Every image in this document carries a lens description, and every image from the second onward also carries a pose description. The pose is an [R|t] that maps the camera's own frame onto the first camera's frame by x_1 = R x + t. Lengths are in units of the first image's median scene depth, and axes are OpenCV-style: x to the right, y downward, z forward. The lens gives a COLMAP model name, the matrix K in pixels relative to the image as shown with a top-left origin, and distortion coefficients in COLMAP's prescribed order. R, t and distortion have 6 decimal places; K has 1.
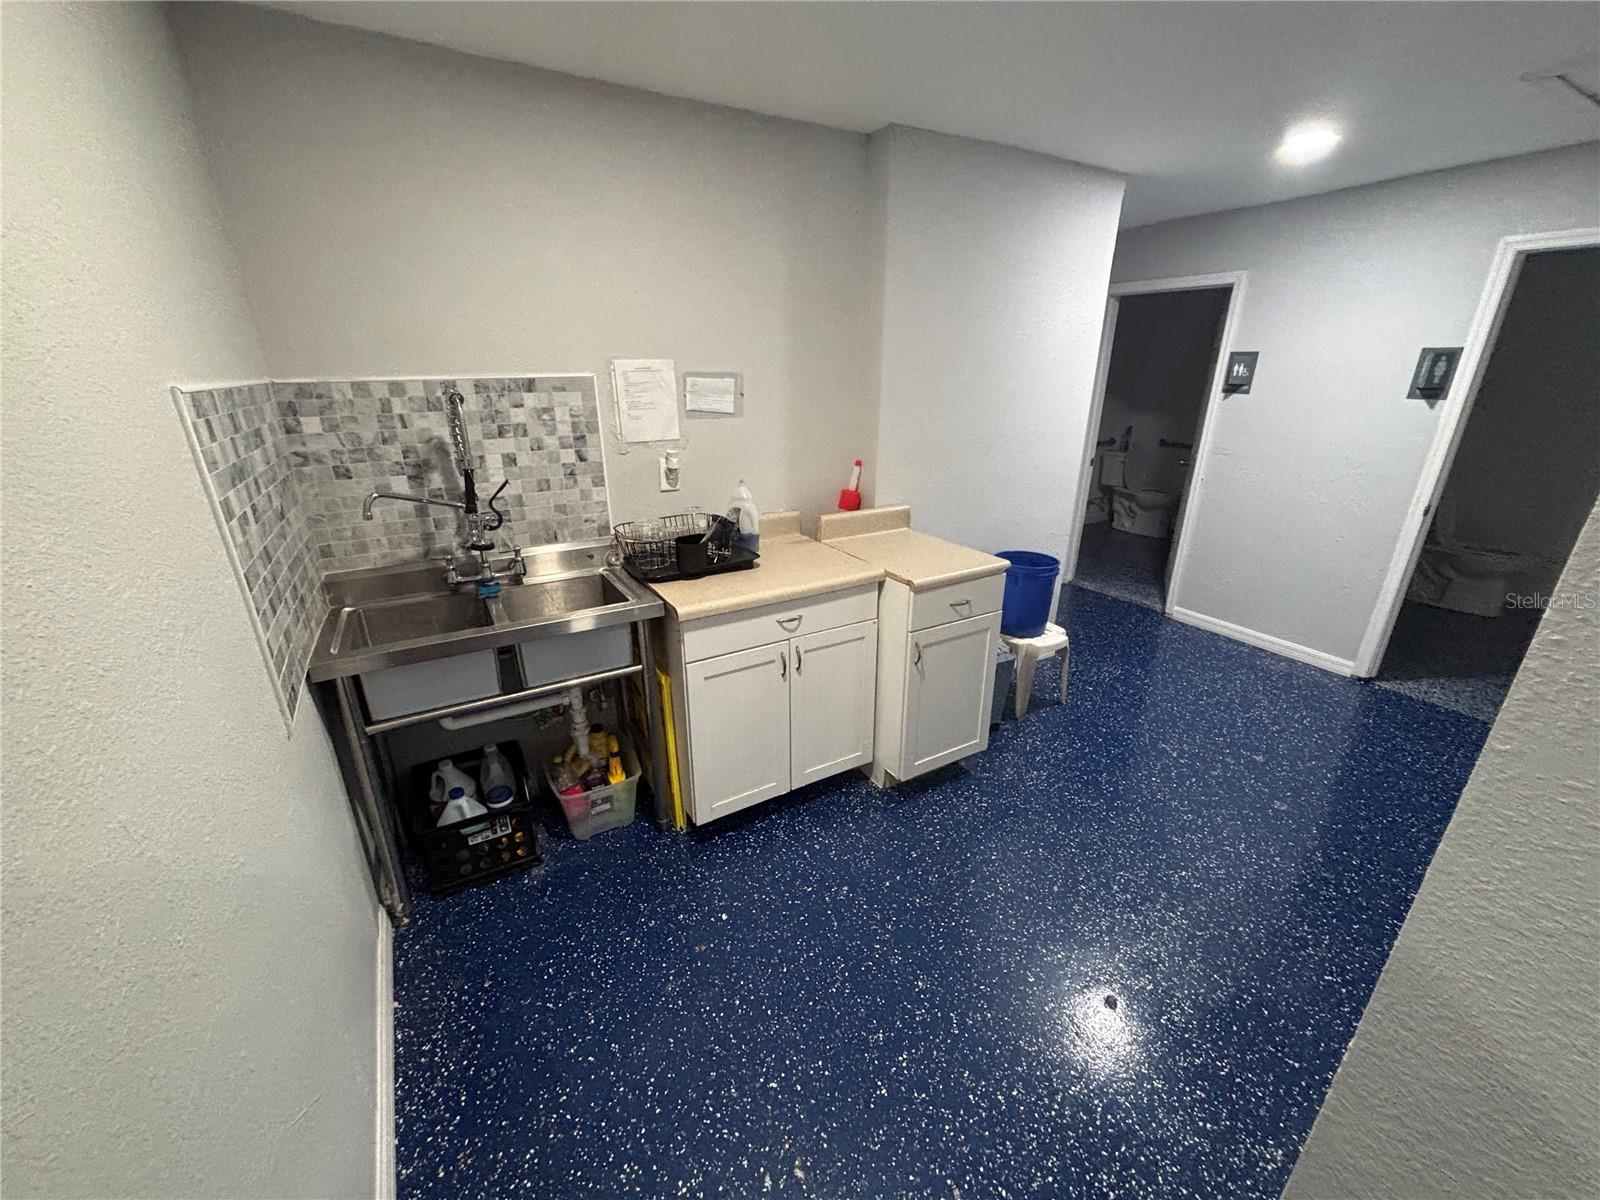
lens RADIAL K [[647.0, 0, 804.2], [0, 647.0, 604.3], [0, 0, 1]] dist [0.013466, 0.000167]
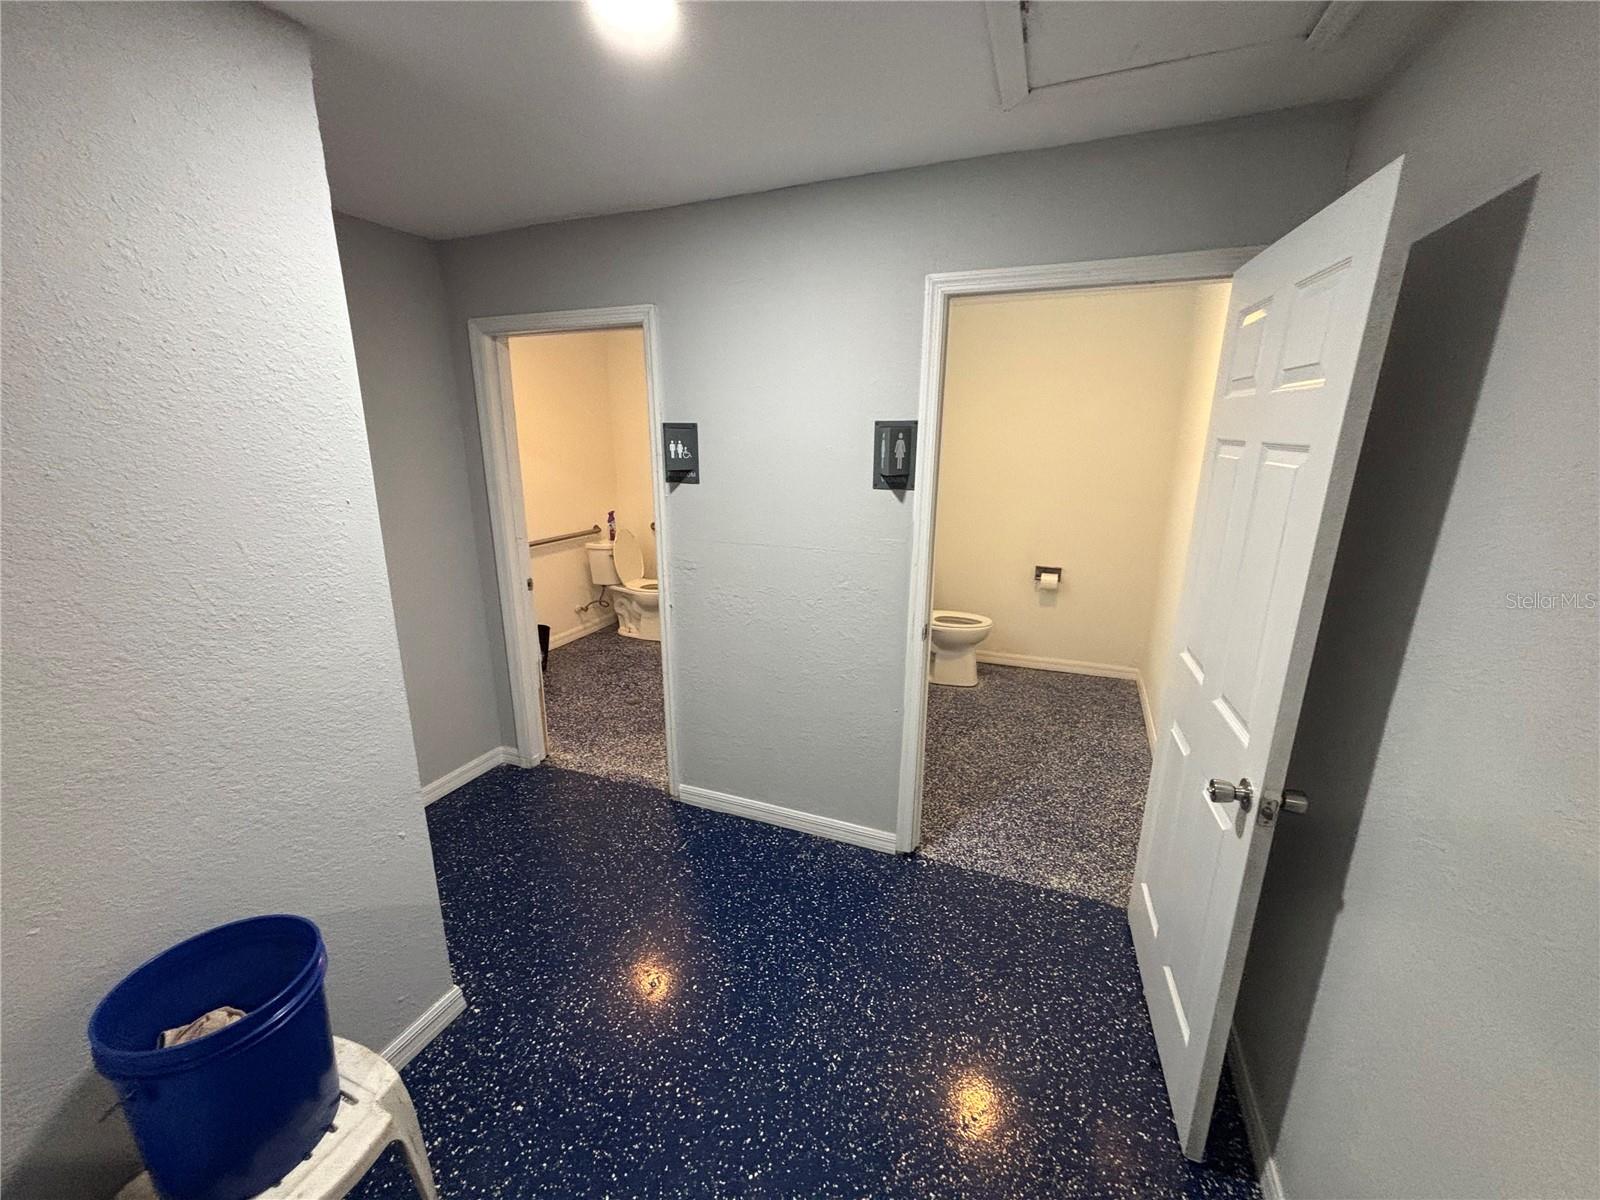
lens RADIAL K [[647.0, 0, 795.3], [0, 647.0, 599.3], [0, 0, 1]] dist [0.013466, 0.000167]
pose [[0.800907, -0.151771, 0.579236, 0.367319], [0.210263, 0.977028, -0.034731, -0.165766], [-0.560658, 0.149608, 0.814420, 0.426070]]
